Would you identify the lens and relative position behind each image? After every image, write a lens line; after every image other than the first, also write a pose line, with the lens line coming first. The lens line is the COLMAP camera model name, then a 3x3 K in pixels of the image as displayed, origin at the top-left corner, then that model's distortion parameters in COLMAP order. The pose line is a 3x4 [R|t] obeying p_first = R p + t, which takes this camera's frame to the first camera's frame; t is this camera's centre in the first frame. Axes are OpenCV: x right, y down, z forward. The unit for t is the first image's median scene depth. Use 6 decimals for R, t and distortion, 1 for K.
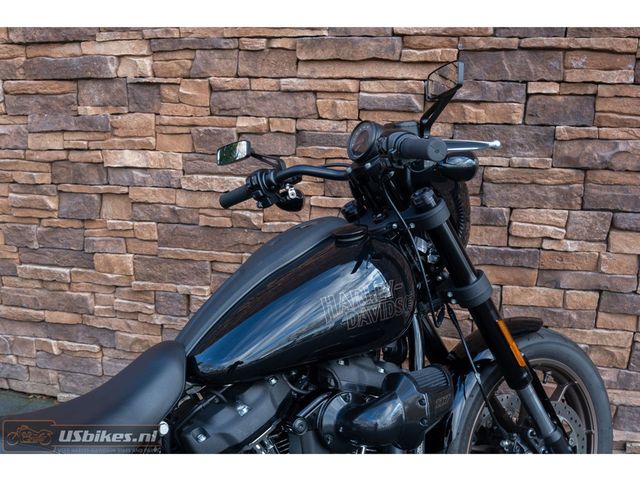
lens RADIAL K [[724.7, 0, 265.8], [0, 724.7, 324.8], [0, 0, 1]] dist [-0.104491, 0.000000]
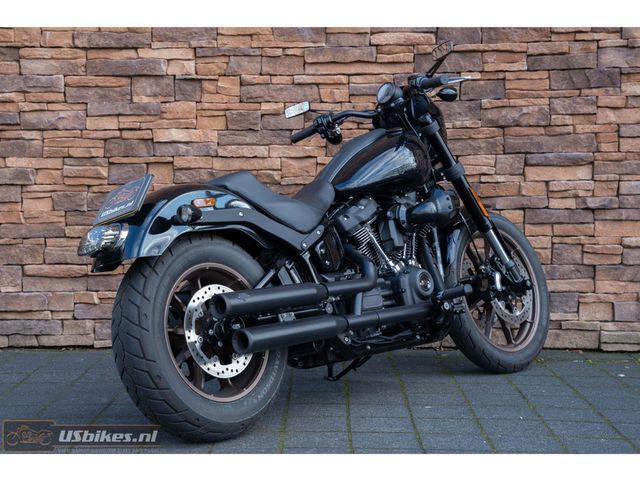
lens RADIAL K [[1192.0, 0, 273.8], [0, 1192.0, 200.0], [0, 0, 1]] dist [0.296429, 0.000000]
pose [[0.968695, -0.014389, 0.247836, -0.601045], [0.088397, 0.952878, -0.290189, 0.573256], [-0.231982, 0.303012, 0.924320, -1.108097]]
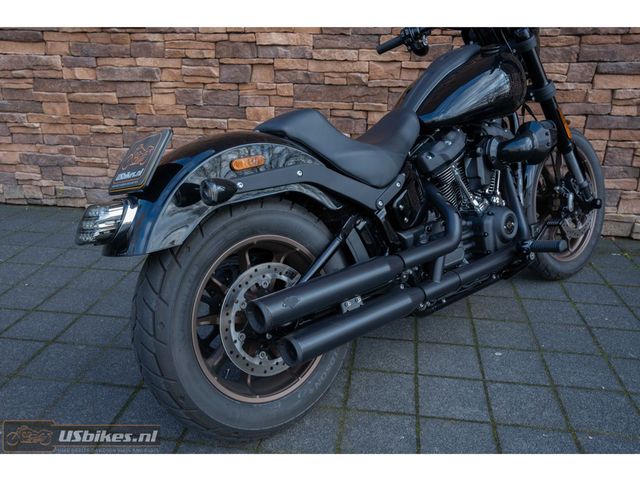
lens RADIAL K [[570.9, 0, 307.8], [0, 570.9, 250.4], [0, 0, 1]] dist [-0.045374, 0.098708]
pose [[0.990850, -0.045360, 0.127118, -0.313529], [0.041015, 0.998488, 0.036596, 0.175359], [-0.128586, -0.031048, 0.991212, -0.194383]]
